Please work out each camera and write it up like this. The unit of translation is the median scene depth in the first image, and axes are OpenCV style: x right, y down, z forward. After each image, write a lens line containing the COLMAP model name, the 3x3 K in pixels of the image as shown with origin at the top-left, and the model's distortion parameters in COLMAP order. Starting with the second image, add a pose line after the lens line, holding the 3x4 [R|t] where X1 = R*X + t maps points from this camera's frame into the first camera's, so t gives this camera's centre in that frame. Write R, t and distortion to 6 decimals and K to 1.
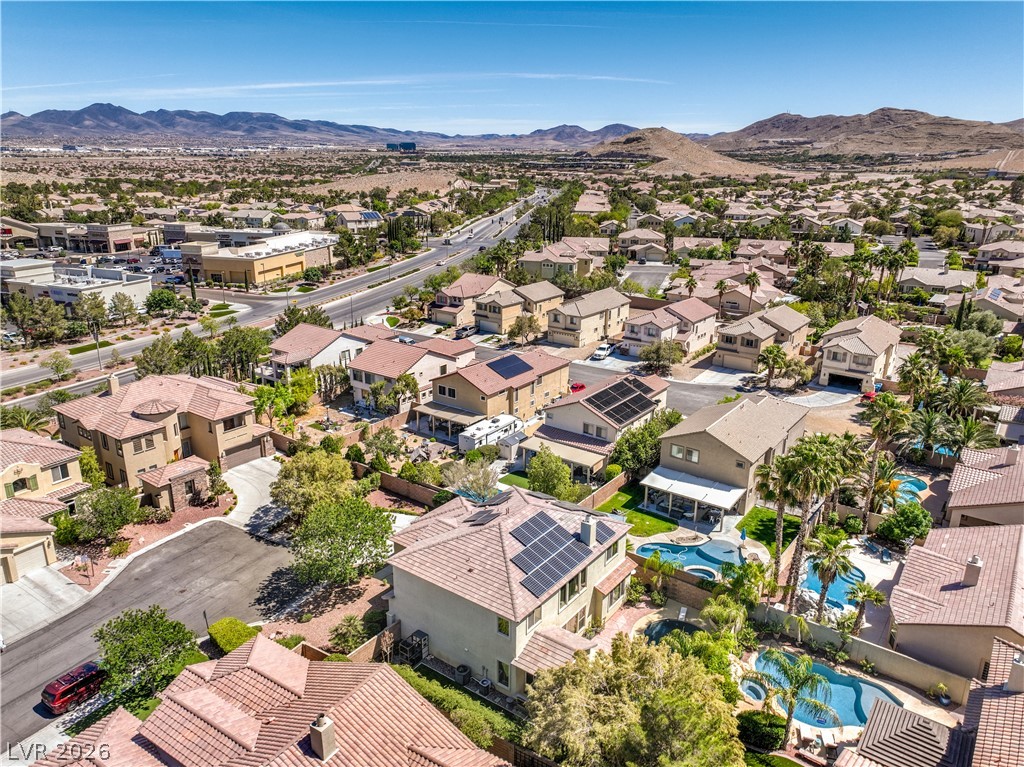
lens RADIAL K [[720.5, 0, 514.9], [0, 720.5, 384.9], [0, 0, 1]] dist [-0.001985, 0.015863]
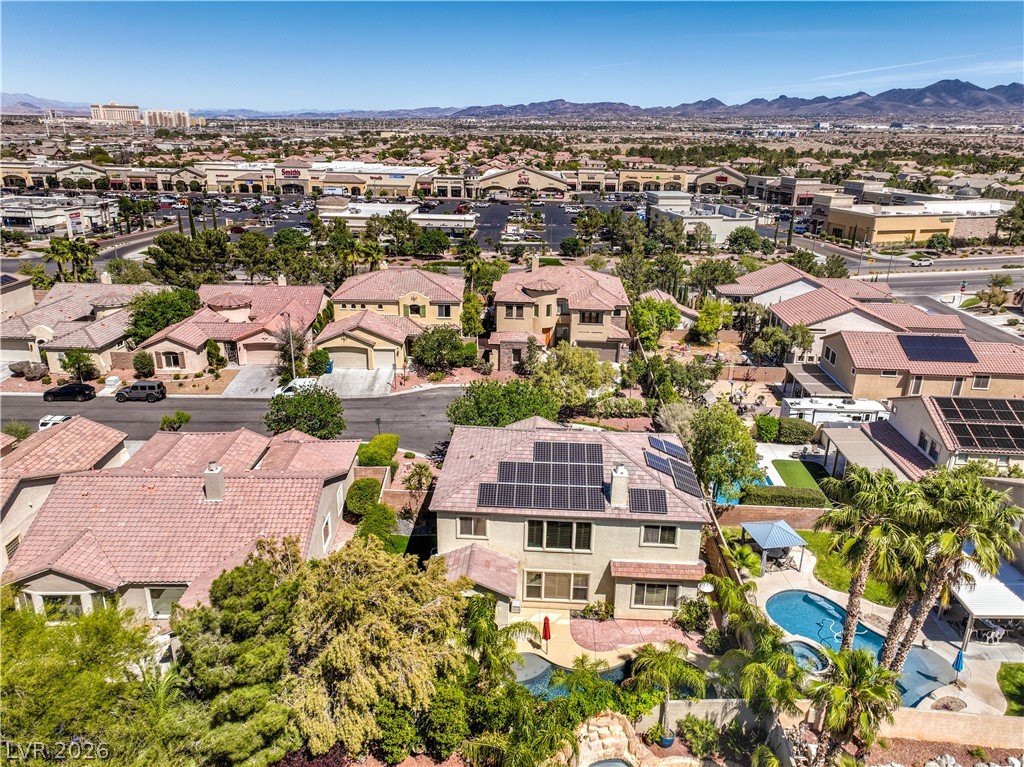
lens RADIAL K [[739.6, 0, 512.0], [0, 739.6, 383.5], [0, 0, 1]] dist [-0.000030, 0.010176]
pose [[0.548932, 0.284822, -0.785844, 0.413091], [-0.271425, 0.949945, 0.154701, 0.009187], [0.790571, 0.128377, 0.598763, 0.293824]]
